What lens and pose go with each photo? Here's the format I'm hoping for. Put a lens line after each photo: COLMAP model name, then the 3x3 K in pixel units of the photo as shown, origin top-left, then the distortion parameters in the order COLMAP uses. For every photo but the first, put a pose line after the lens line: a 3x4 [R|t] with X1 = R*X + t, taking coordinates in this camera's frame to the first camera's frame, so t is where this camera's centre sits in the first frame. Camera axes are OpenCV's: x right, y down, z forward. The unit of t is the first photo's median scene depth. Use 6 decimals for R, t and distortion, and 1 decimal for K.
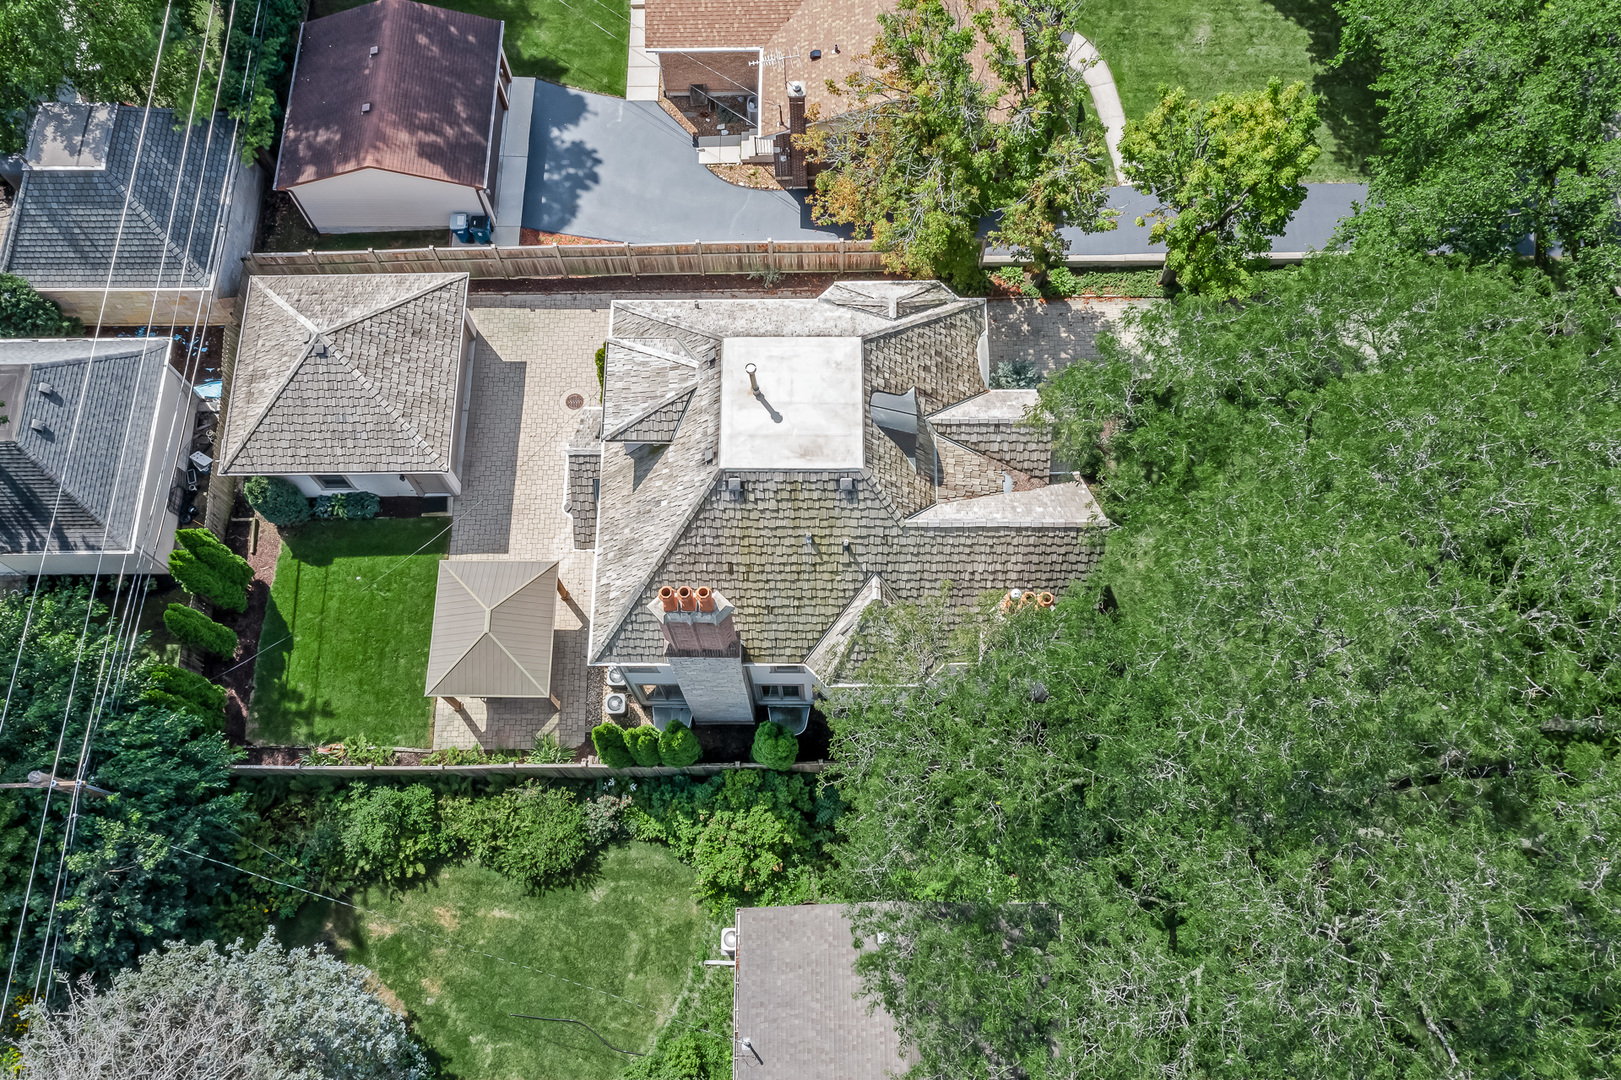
lens RADIAL K [[1313.4, 0, 810.5], [0, 1313.4, 540.0], [0, 0, 1]] dist [-0.010910, -0.001609]
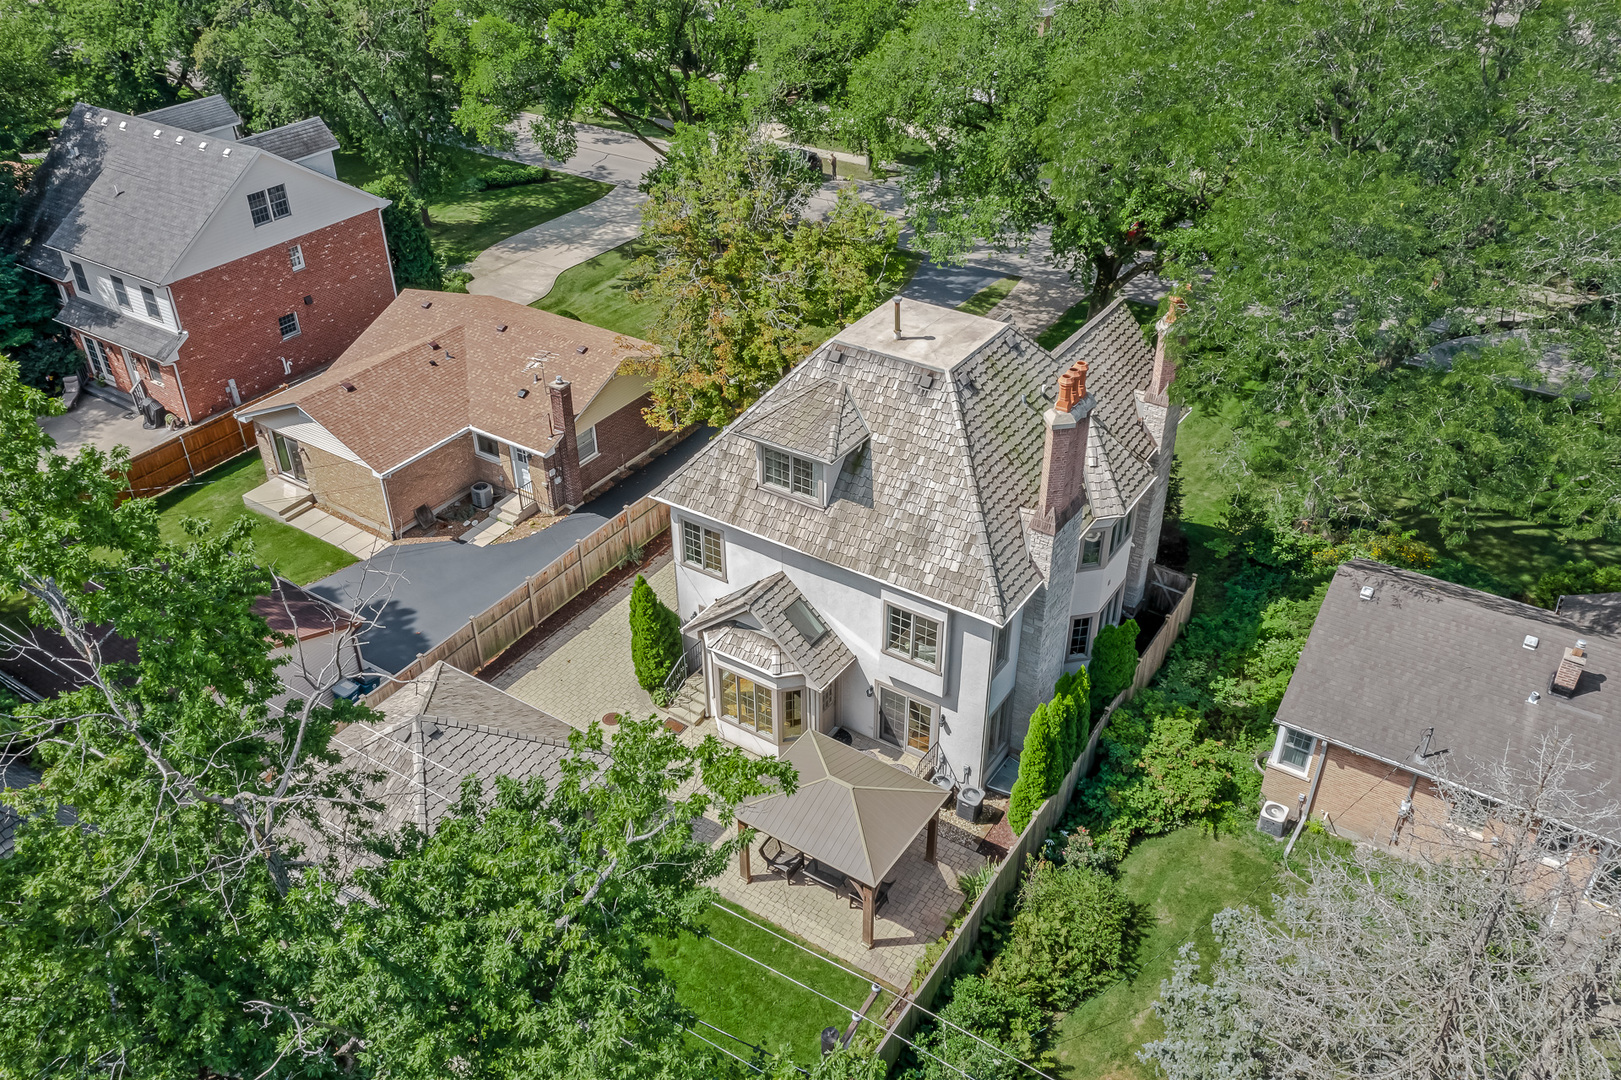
lens RADIAL K [[1274.4, 0, 819.1], [0, 1274.4, 535.1], [0, 0, 1]] dist [-0.000247, -0.003228]
pose [[0.551611, -0.449173, 0.702829, -0.650823], [0.781207, 0.573499, -0.246607, 0.141405], [-0.292303, 0.685086, 0.667245, 0.321766]]
